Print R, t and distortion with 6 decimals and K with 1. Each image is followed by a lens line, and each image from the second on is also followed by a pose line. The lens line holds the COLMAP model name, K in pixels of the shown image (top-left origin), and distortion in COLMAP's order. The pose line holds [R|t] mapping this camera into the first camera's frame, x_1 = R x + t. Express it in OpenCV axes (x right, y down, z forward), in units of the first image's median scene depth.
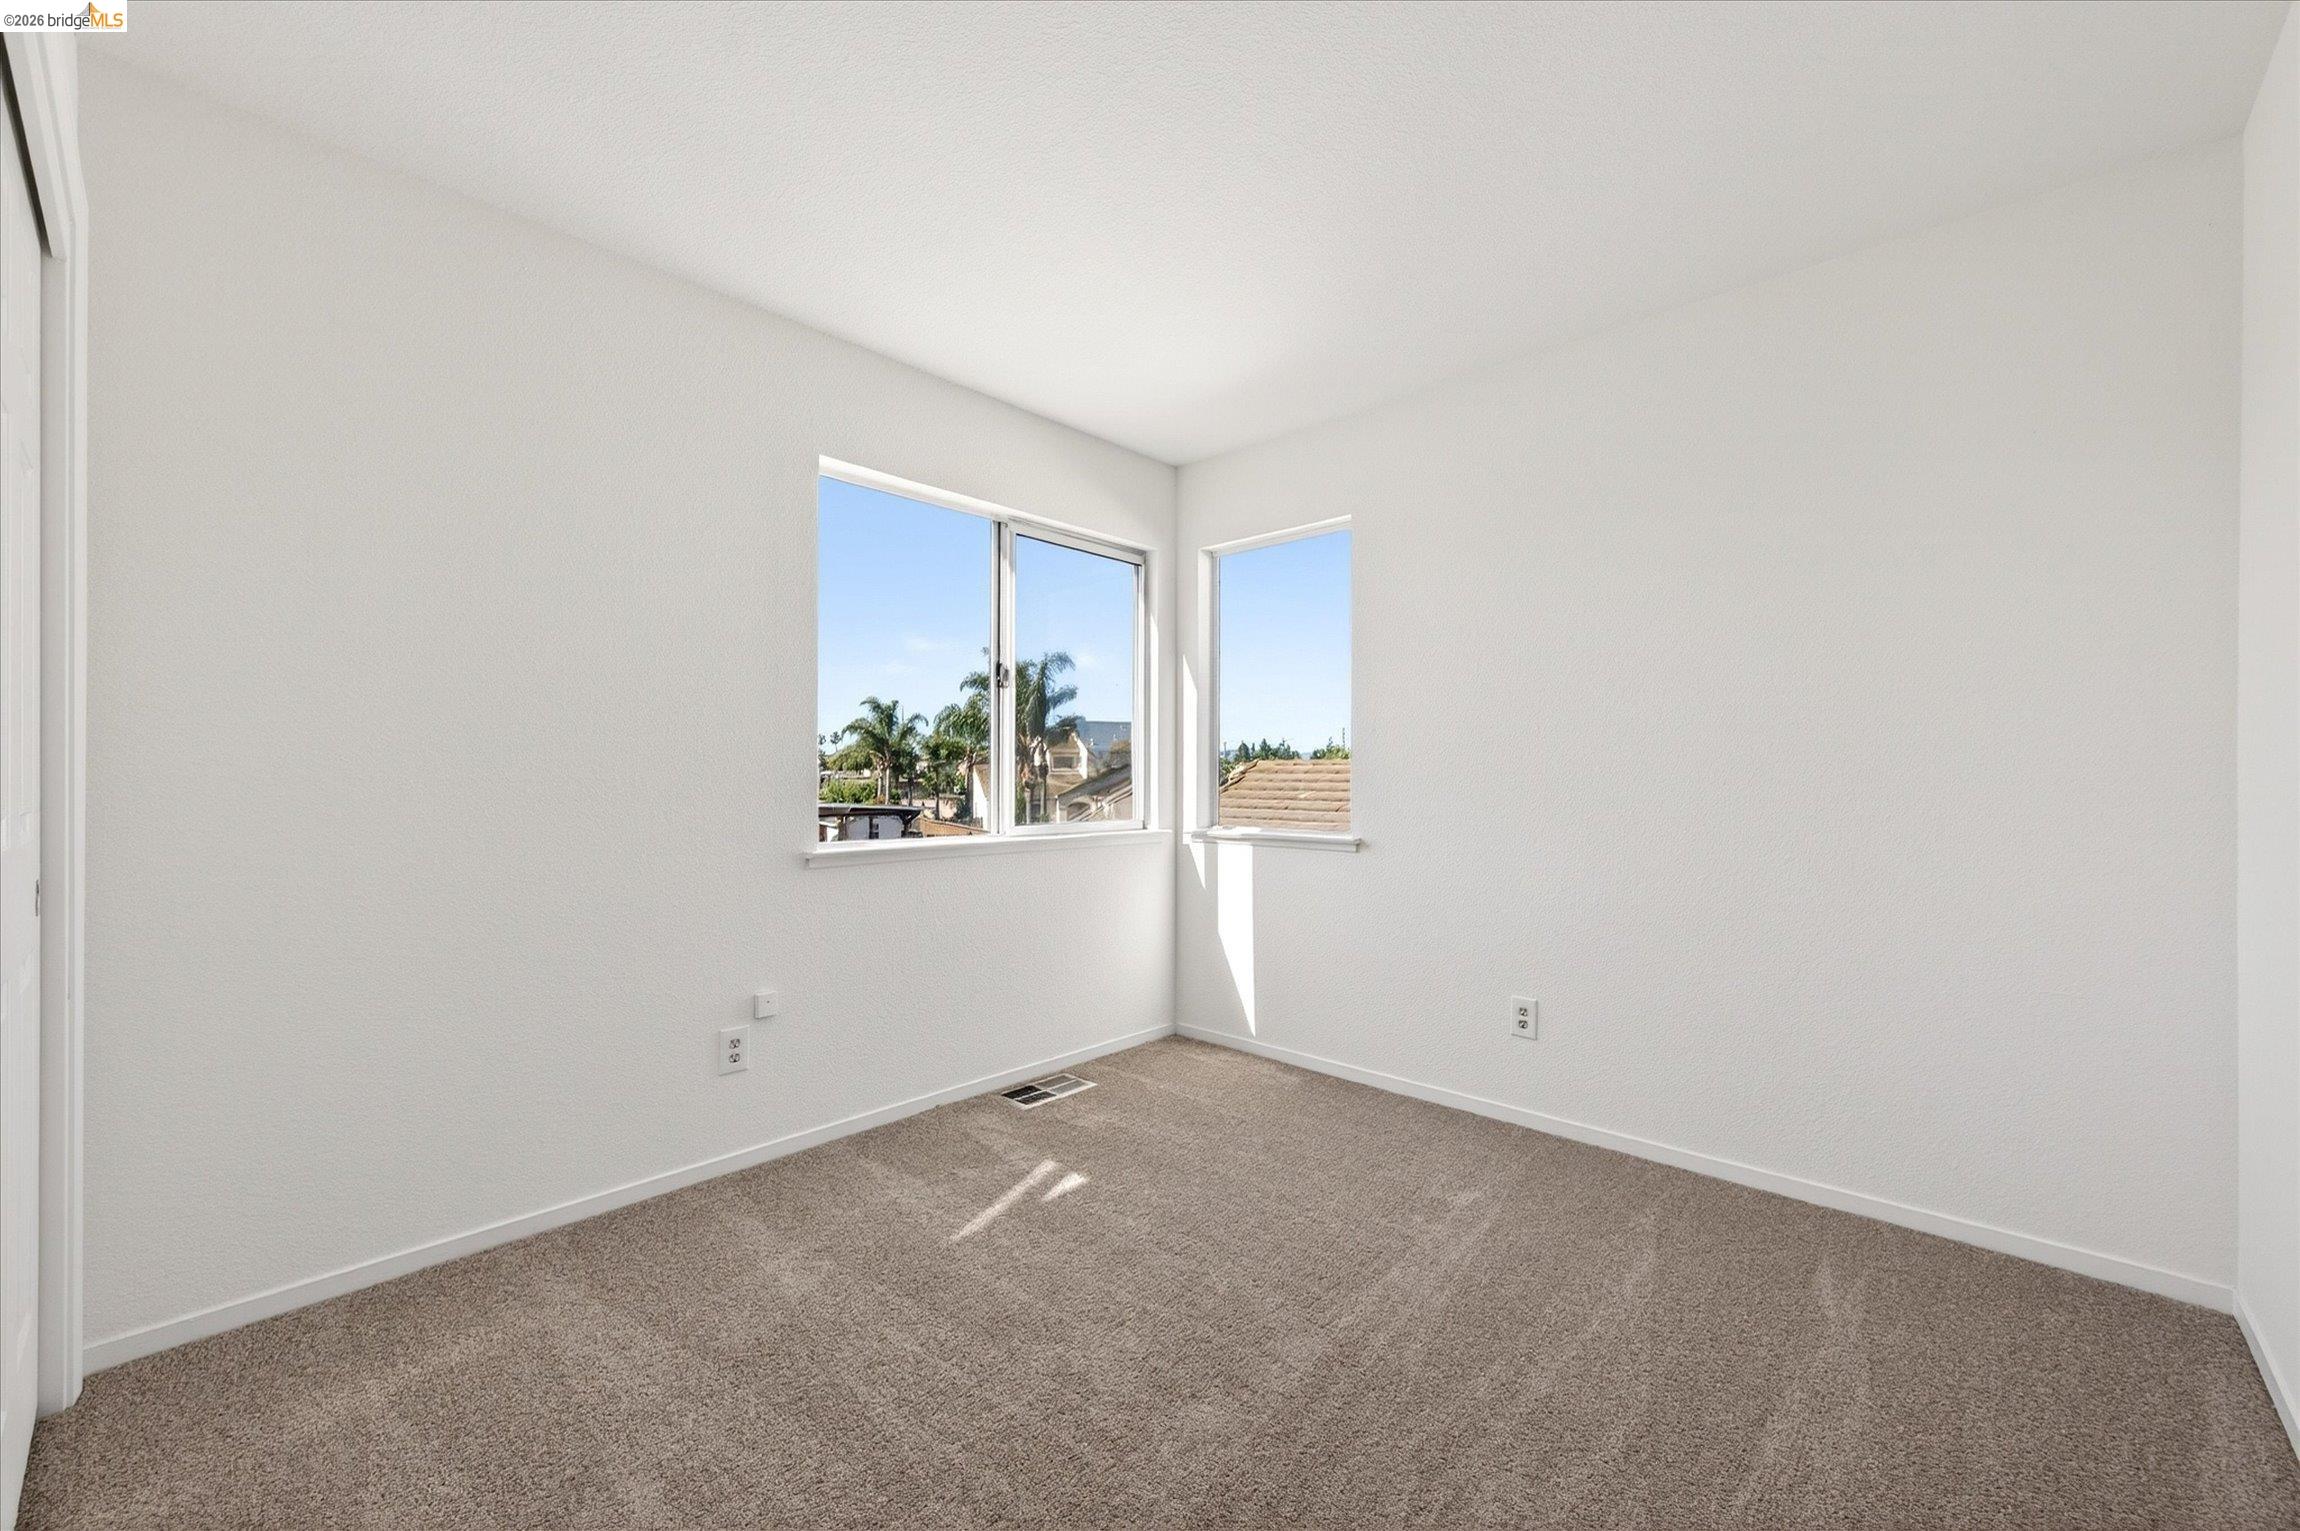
lens RADIAL K [[898.4, 0, 1156.1], [0, 898.4, 775.6], [0, 0, 1]] dist [0.008640, -0.000445]
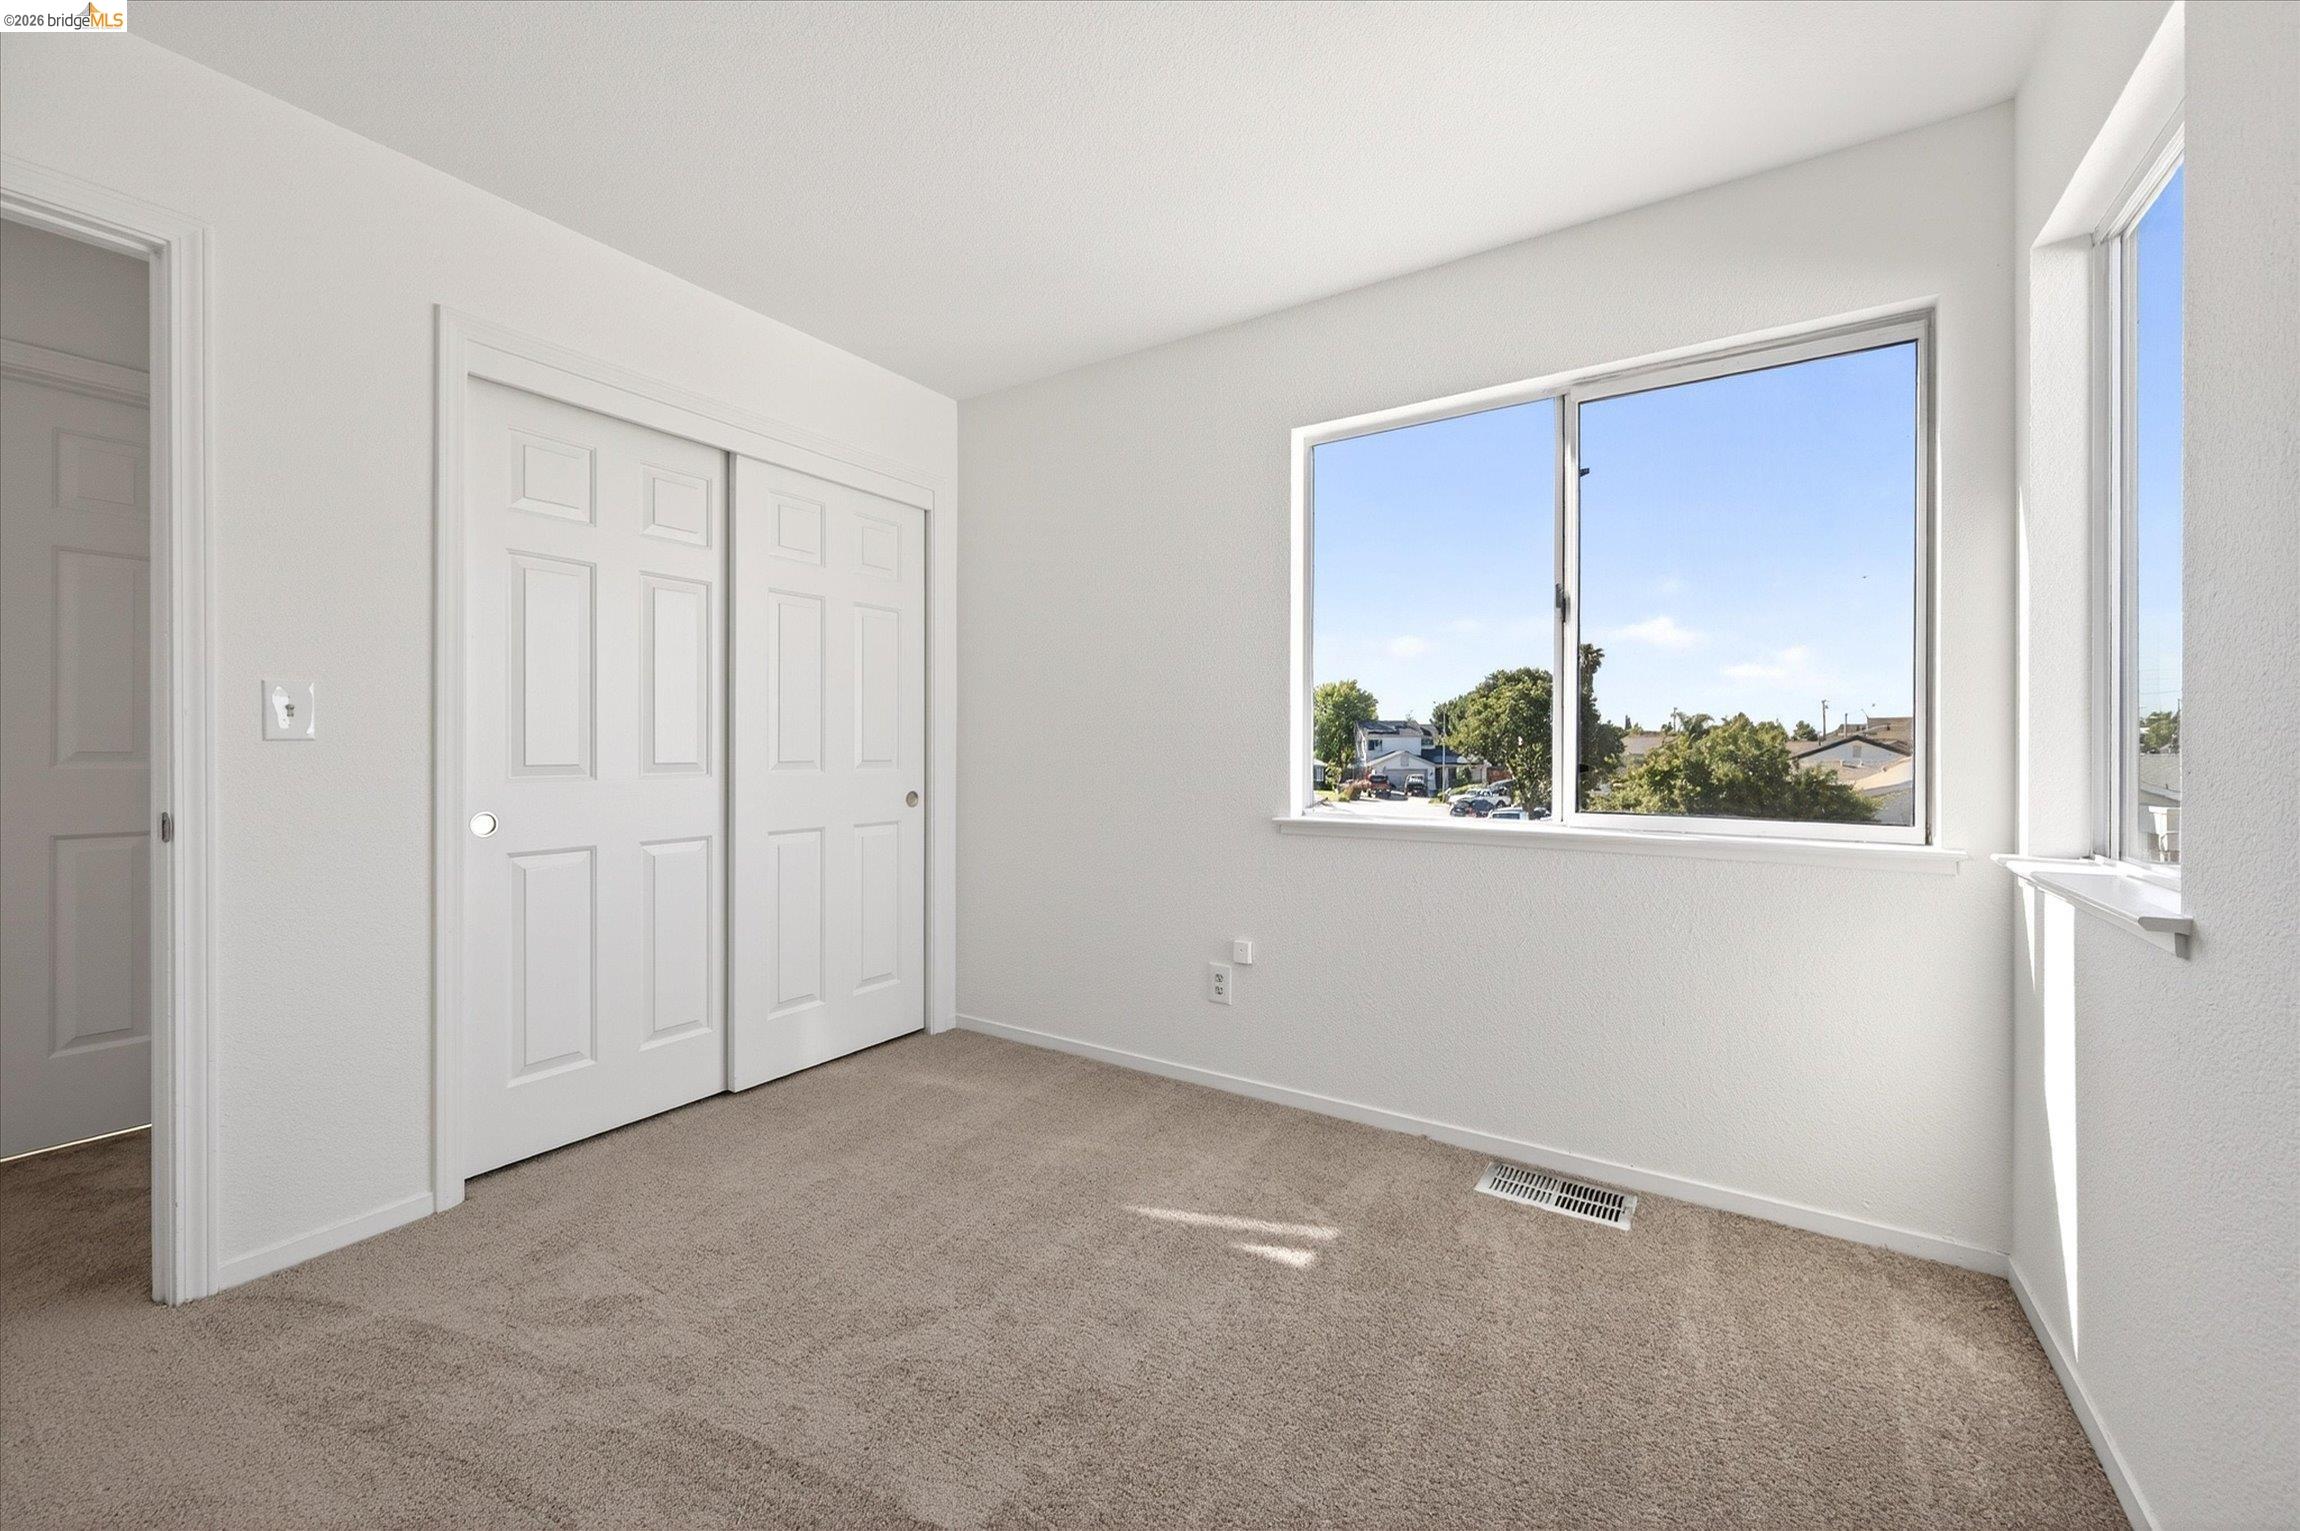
lens RADIAL K [[896.5, 0, 1165.7], [0, 896.5, 748.4], [0, 0, 1]] dist [-0.000162, -0.000098]
pose [[0.173344, -0.000213, -0.984861, 0.639457], [0.001472, 0.999999, 0.000043, 0.004936], [0.984860, -0.001457, 0.173344, 0.729107]]
